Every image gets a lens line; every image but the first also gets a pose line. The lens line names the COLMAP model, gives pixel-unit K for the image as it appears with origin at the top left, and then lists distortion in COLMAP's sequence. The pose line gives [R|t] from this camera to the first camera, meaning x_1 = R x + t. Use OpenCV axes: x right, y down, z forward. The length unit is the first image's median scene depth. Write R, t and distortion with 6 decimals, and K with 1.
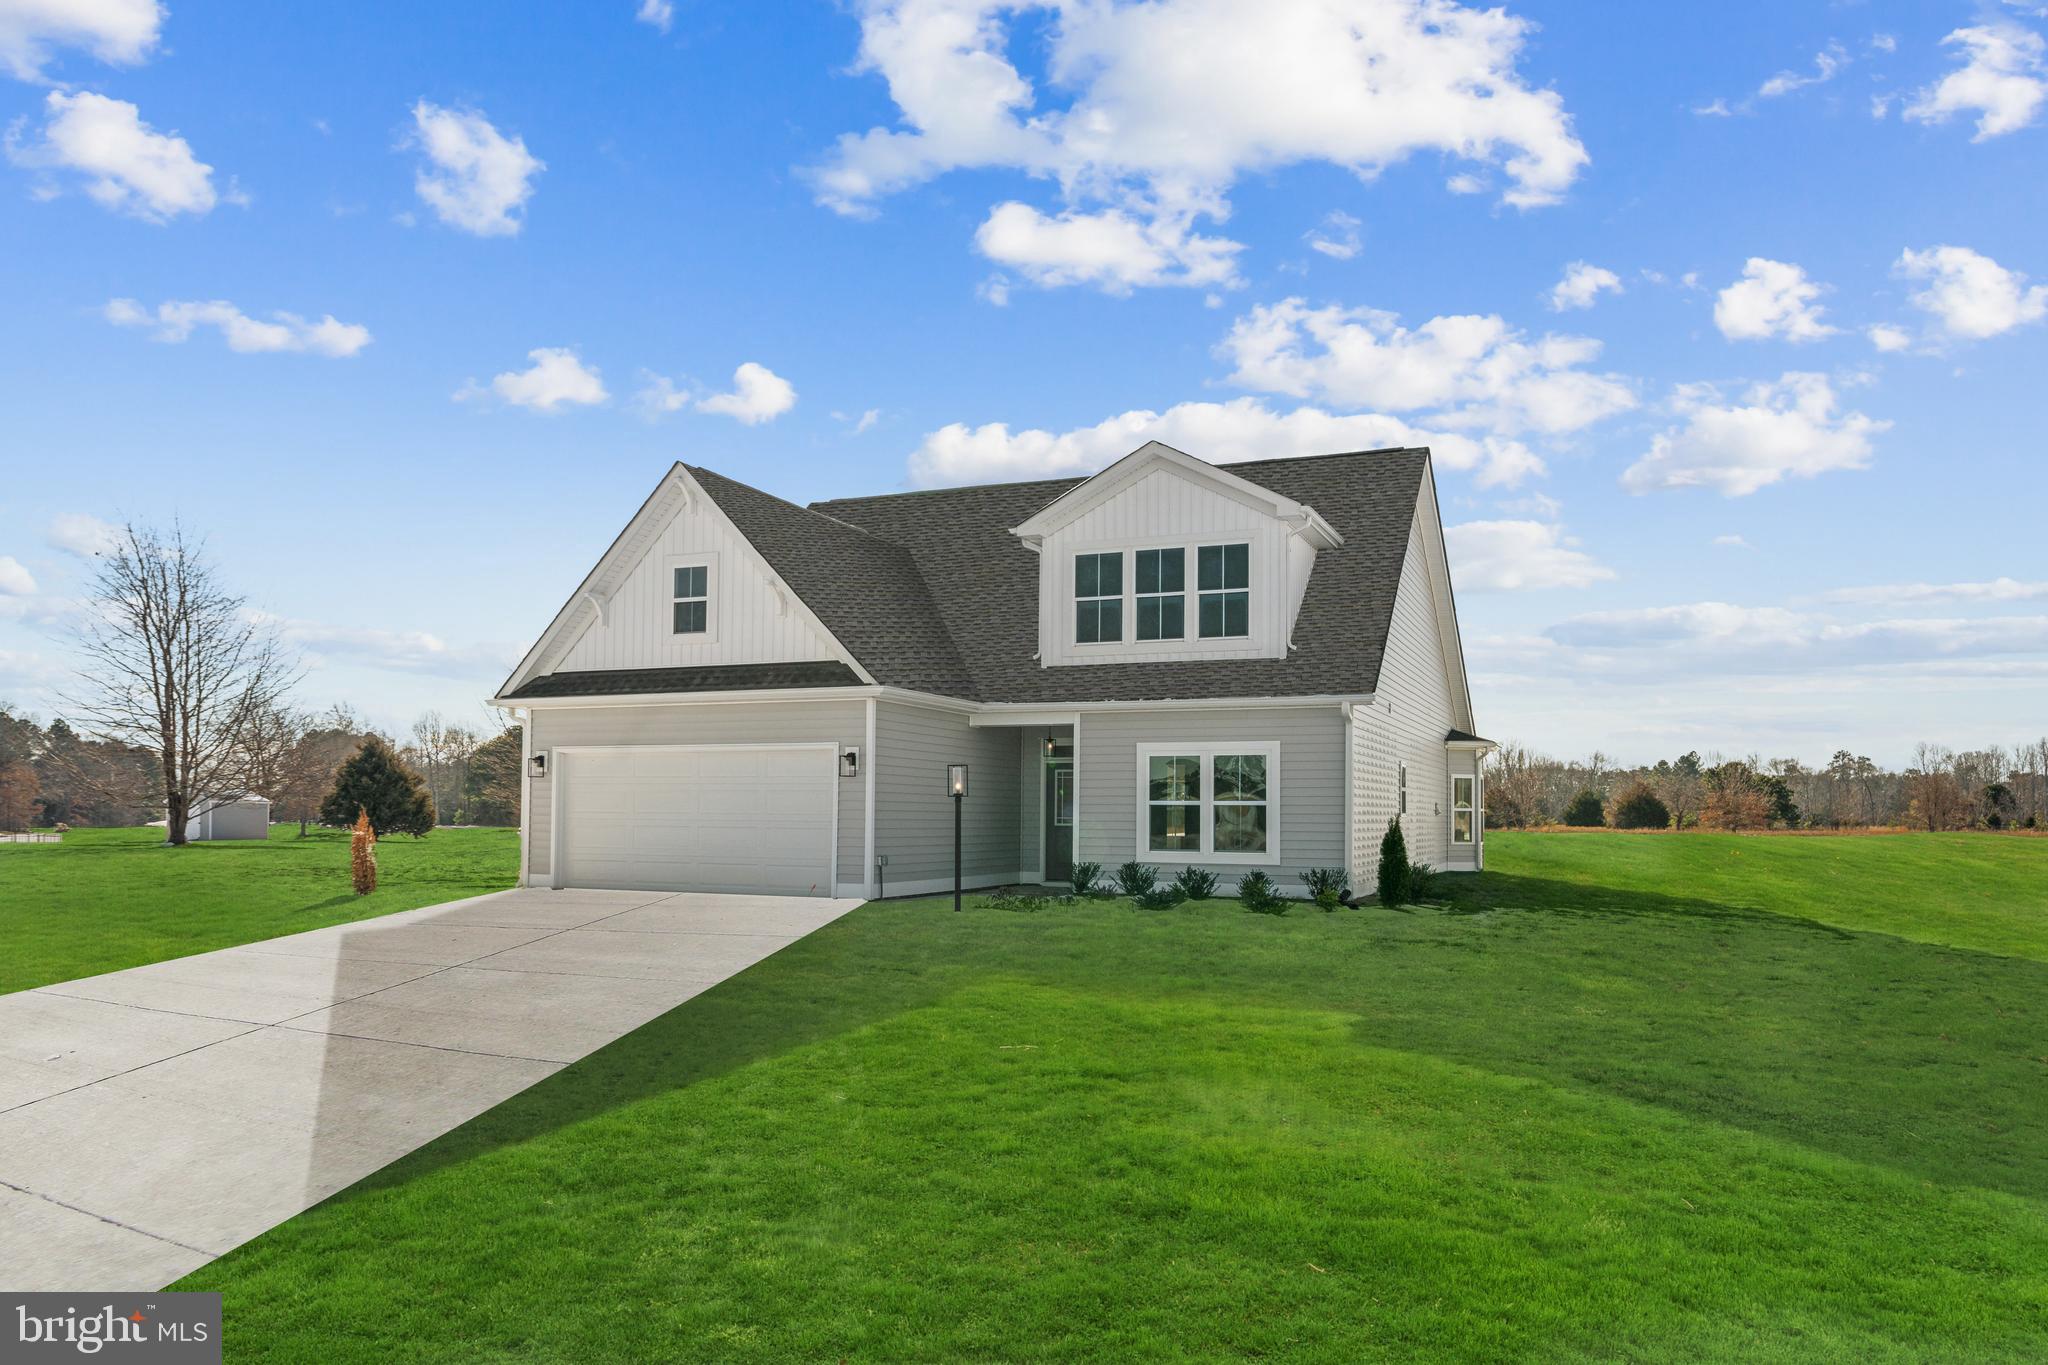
lens RADIAL K [[1409.9, 0, 1035.7], [0, 1409.9, 674.2], [0, 0, 1]] dist [-0.019540, 0.000256]
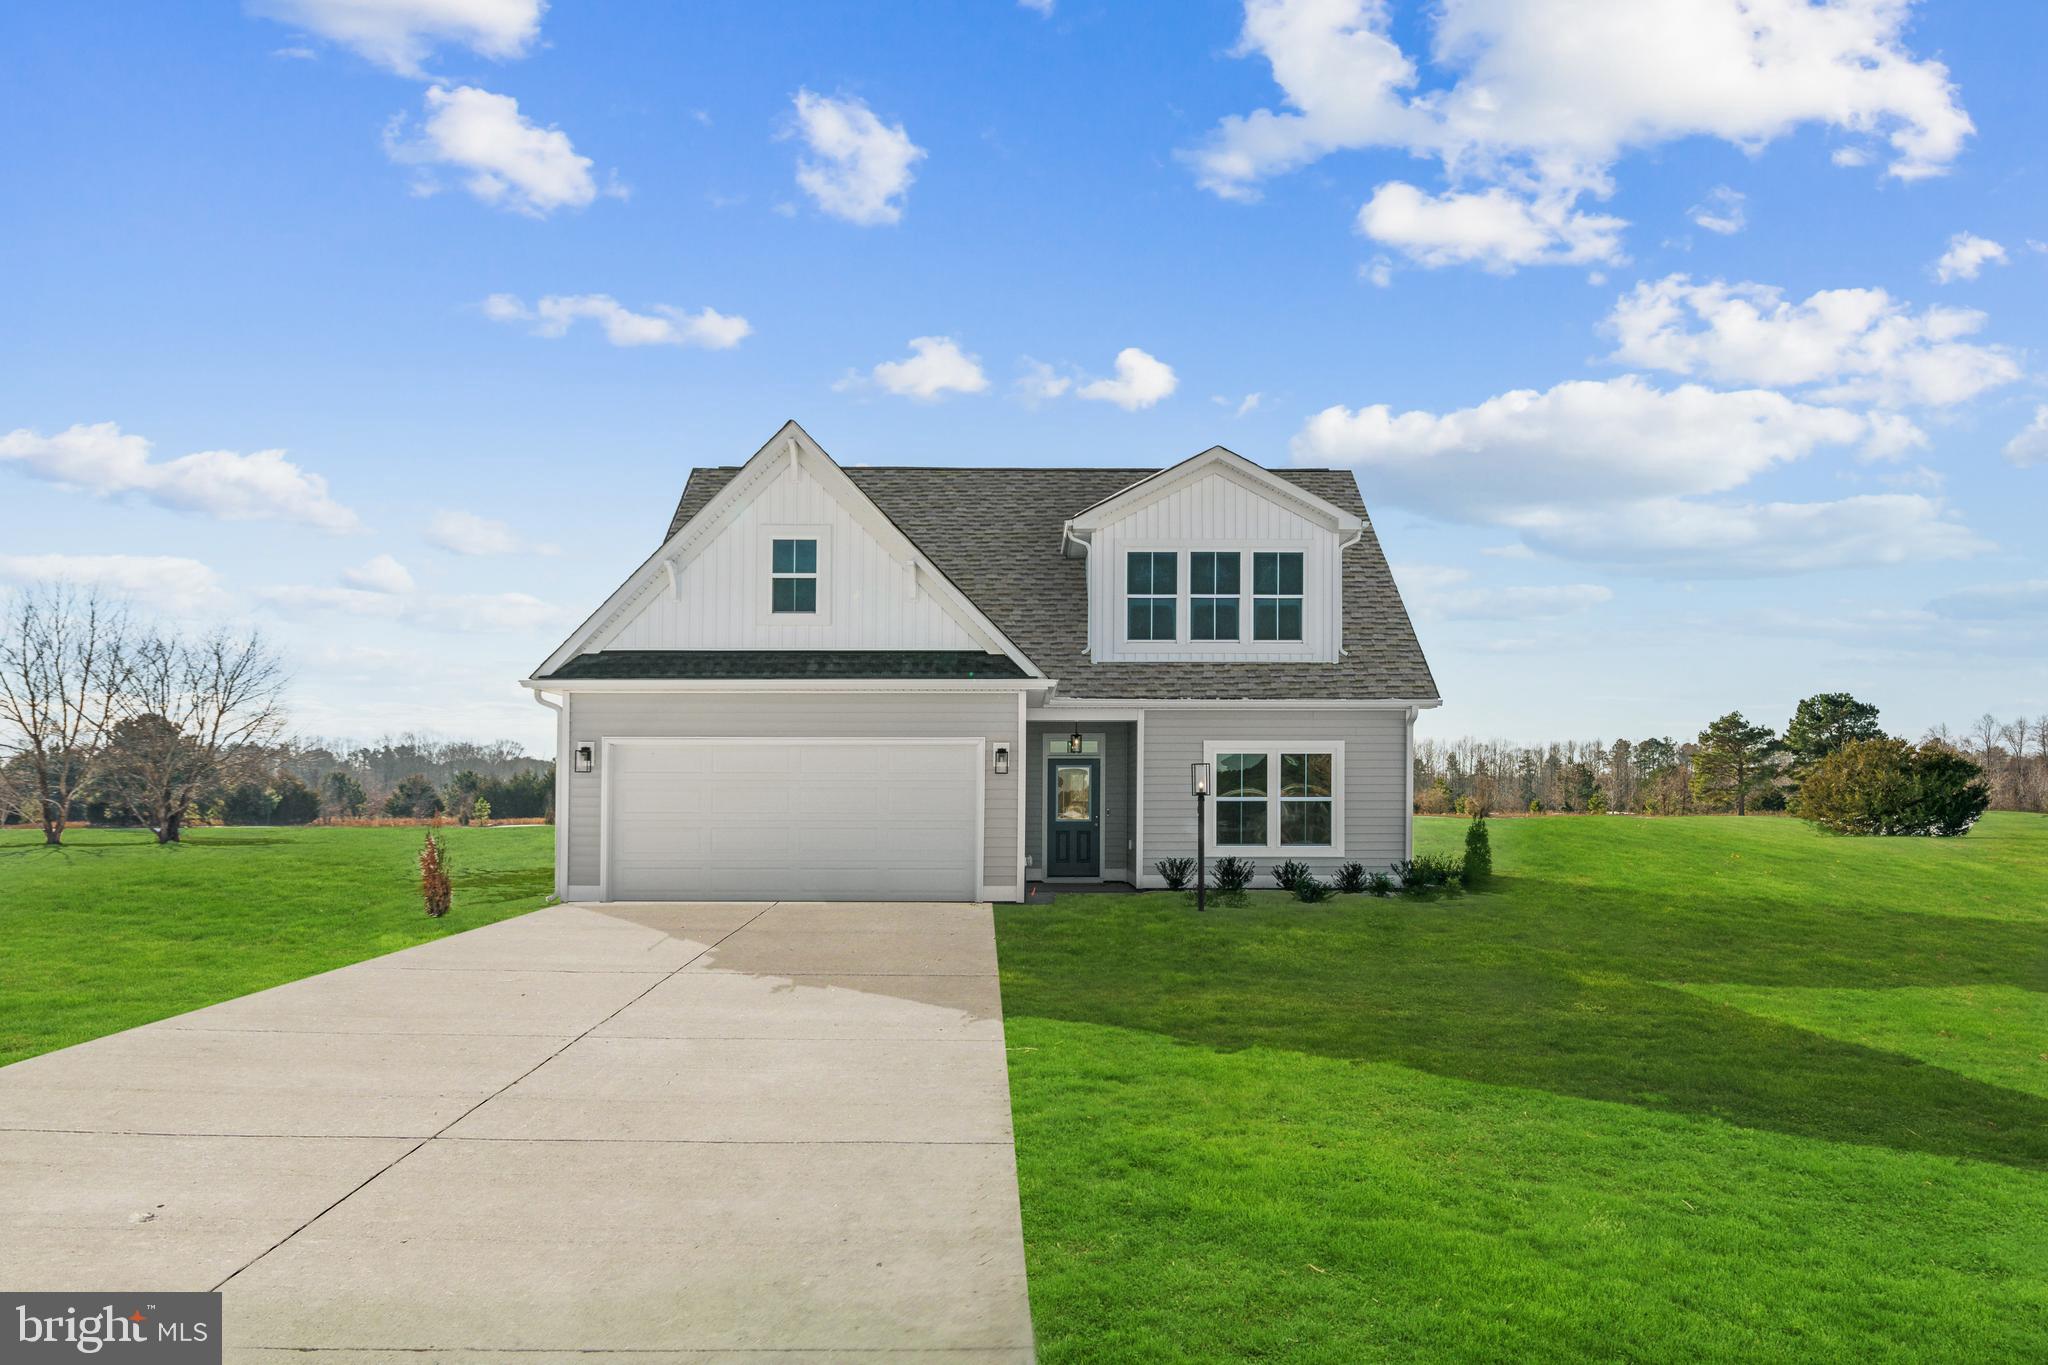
lens RADIAL K [[1409.9, 0, 1014.0], [0, 1409.9, 688.1], [0, 0, 1]] dist [-0.019540, 0.000256]
pose [[0.999798, -0.015914, -0.012261, -0.279935], [0.016005, 0.999845, 0.007353, 0.011100], [0.012142, -0.007547, 0.999898, -0.000869]]
